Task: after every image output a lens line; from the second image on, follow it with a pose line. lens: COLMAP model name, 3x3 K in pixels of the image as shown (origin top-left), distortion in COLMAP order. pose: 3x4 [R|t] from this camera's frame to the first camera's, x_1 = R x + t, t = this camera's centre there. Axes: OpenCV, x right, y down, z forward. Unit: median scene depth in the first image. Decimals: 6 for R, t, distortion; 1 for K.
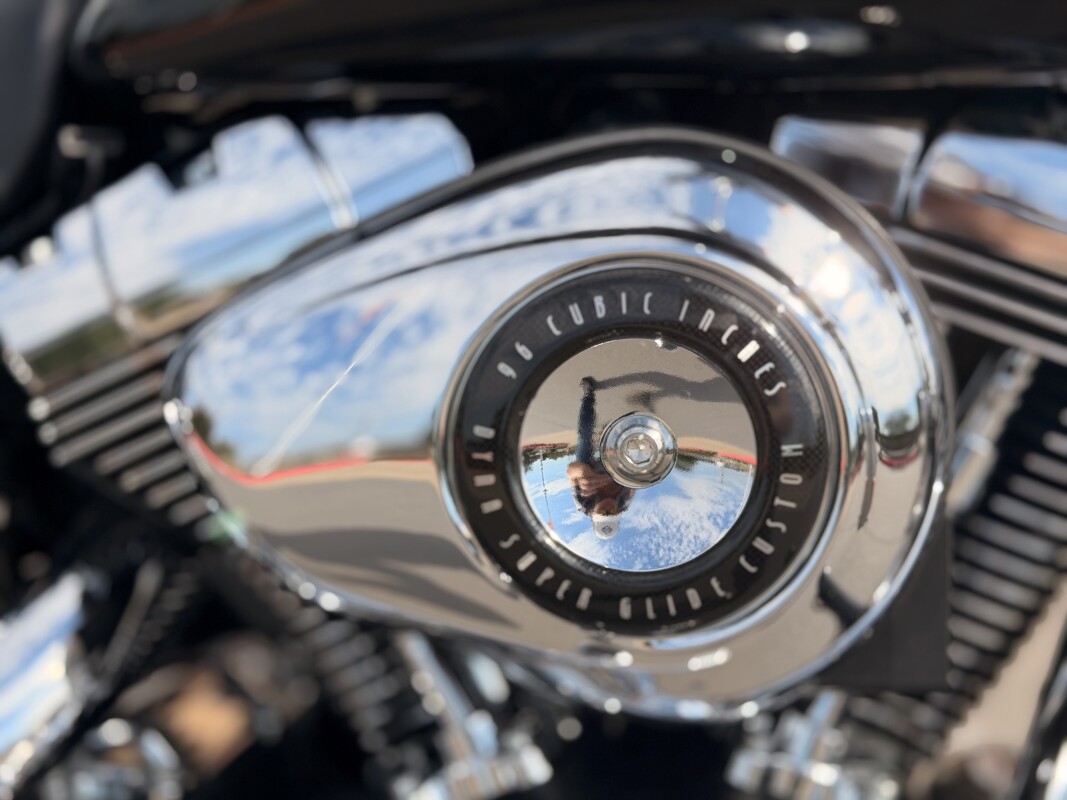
lens RADIAL K [[1475.5, 0, 535.0], [0, 1475.5, 397.7], [0, 0, 1]] dist [0.118571, 0.000000]
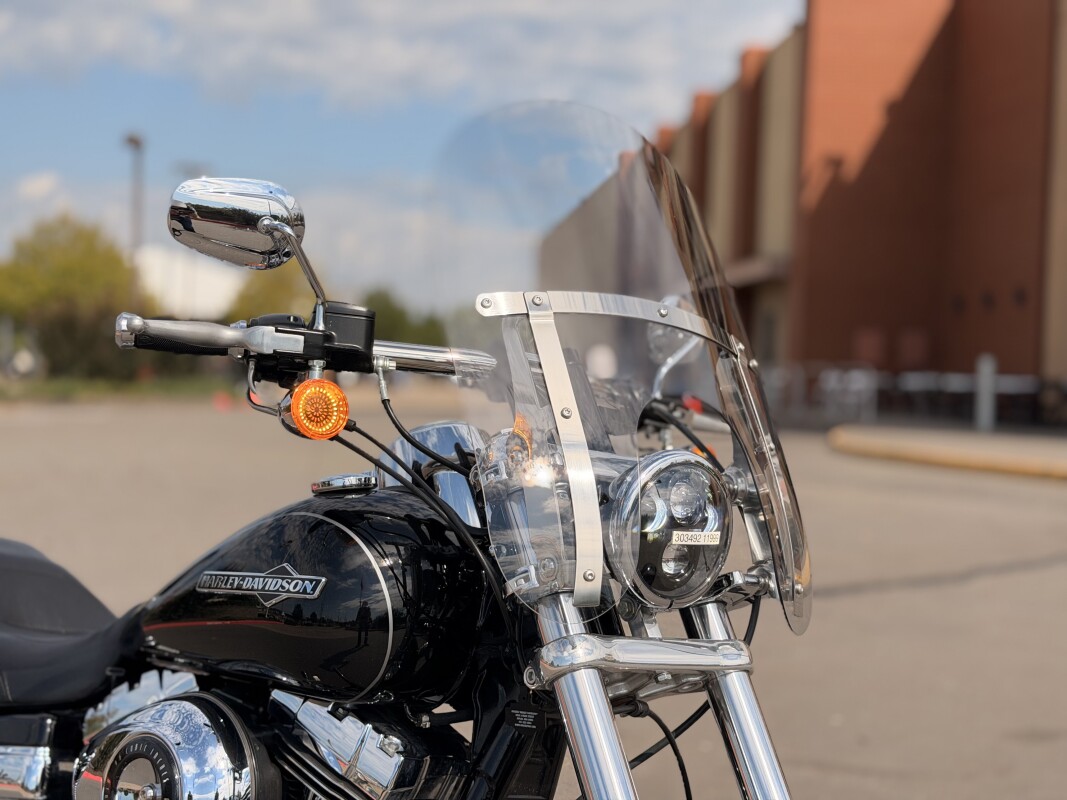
lens RADIAL K [[1475.5, 0, 539.9], [0, 1475.5, 393.9], [0, 0, 1]] dist [0.118571, 0.000000]
pose [[0.869533, 0.029073, -0.493019, 1.983430], [-0.171232, 0.954093, -0.245737, -0.118653], [0.463241, 0.298097, 0.834593, -1.310350]]
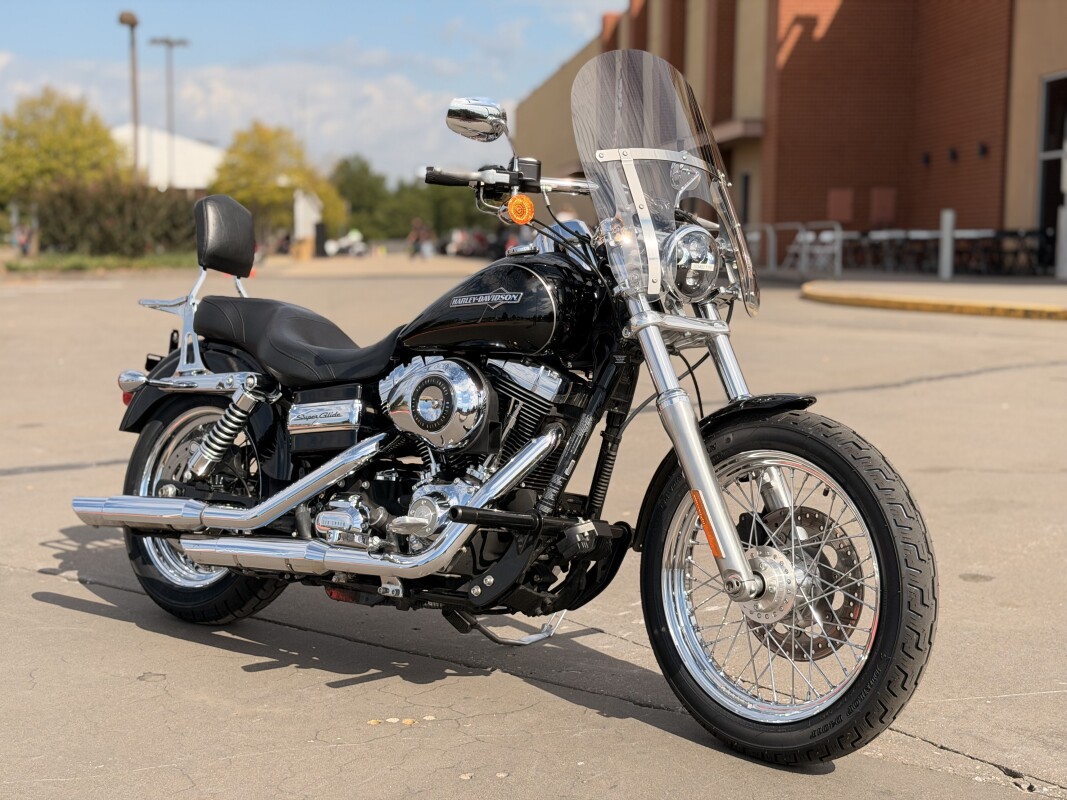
lens RADIAL K [[1475.5, 0, 522.7], [0, 1475.5, 404.2], [0, 0, 1]] dist [0.118571, 0.000000]
pose [[0.872522, 0.053077, -0.485684, 3.003305], [-0.145645, 0.977141, -0.154864, 0.836326], [0.466362, 0.205860, 0.860307, -3.736717]]
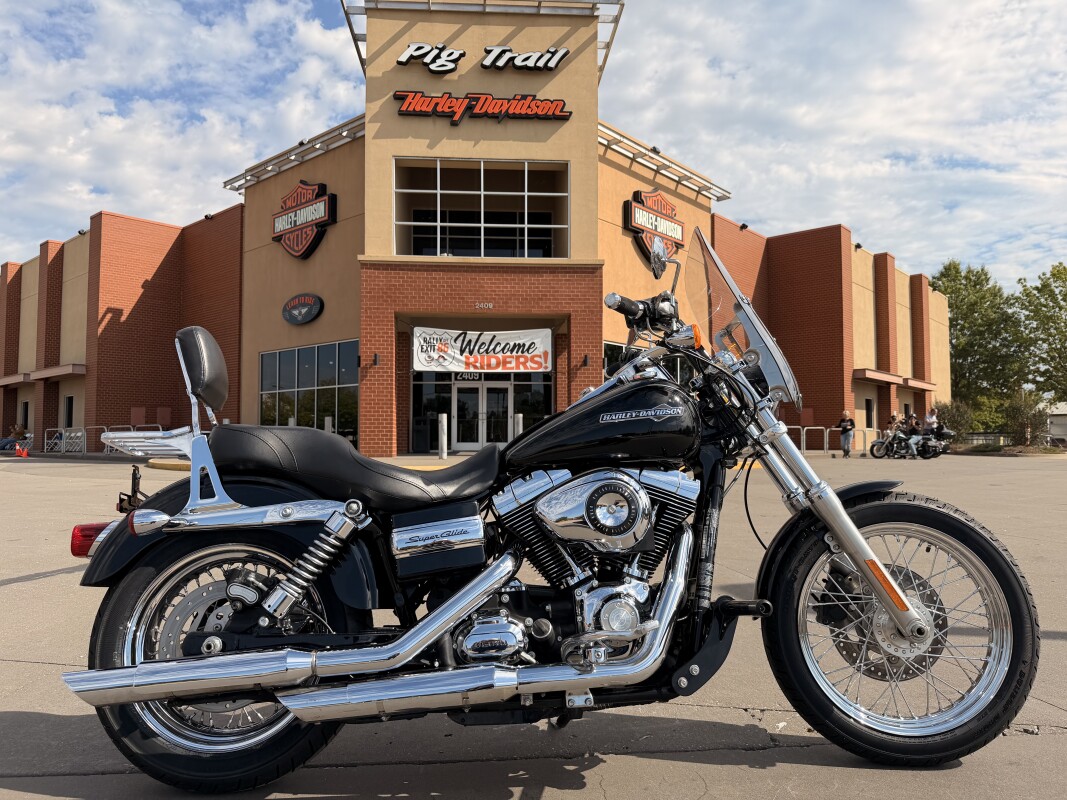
lens RADIAL K [[759.4, 0, 537.0], [0, 759.4, 402.8], [0, 0, 1]] dist [0.005134, -0.014579]
pose [[0.975951, 0.003695, 0.217959, -0.893732], [0.071143, 0.939712, -0.334486, 0.619129], [-0.206055, 0.341948, 0.916849, -2.030968]]
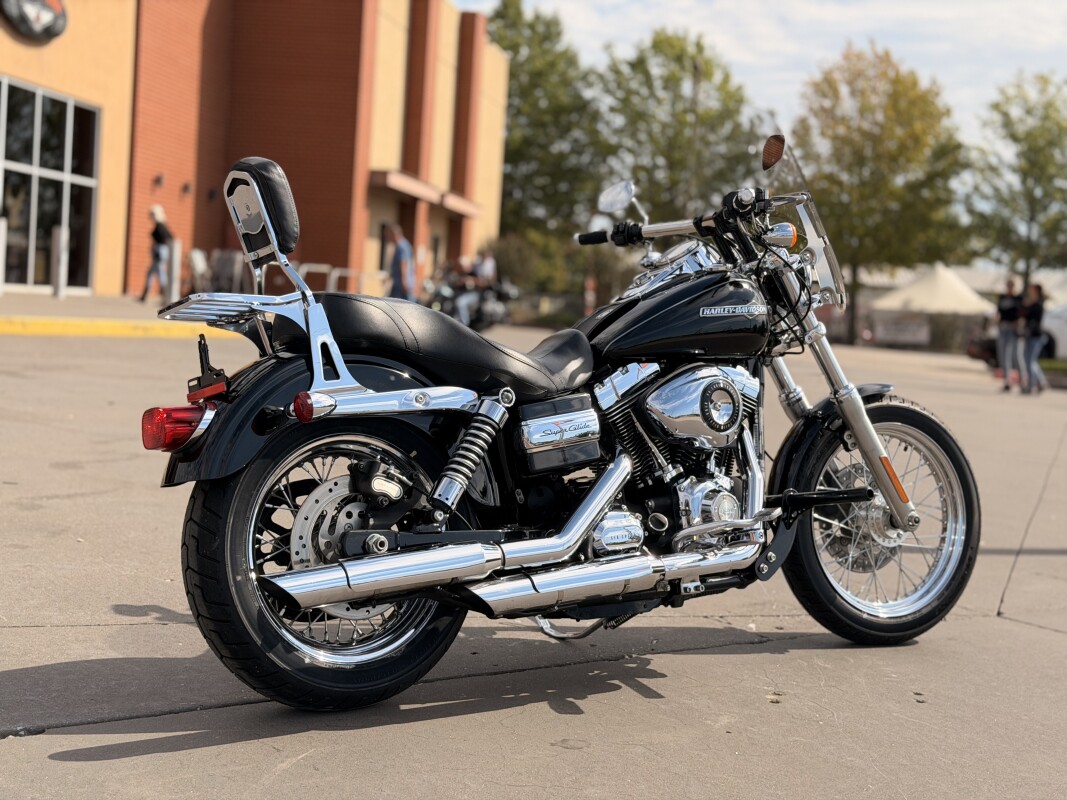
lens RADIAL K [[1475.5, 0, 535.7], [0, 1475.5, 394.8], [0, 0, 1]] dist [0.118571, 0.000000]
pose [[0.716100, -0.000307, 0.697997, -4.602085], [0.144614, 0.978367, -0.147935, 0.759394], [-0.682852, 0.206877, 0.700654, -2.838637]]
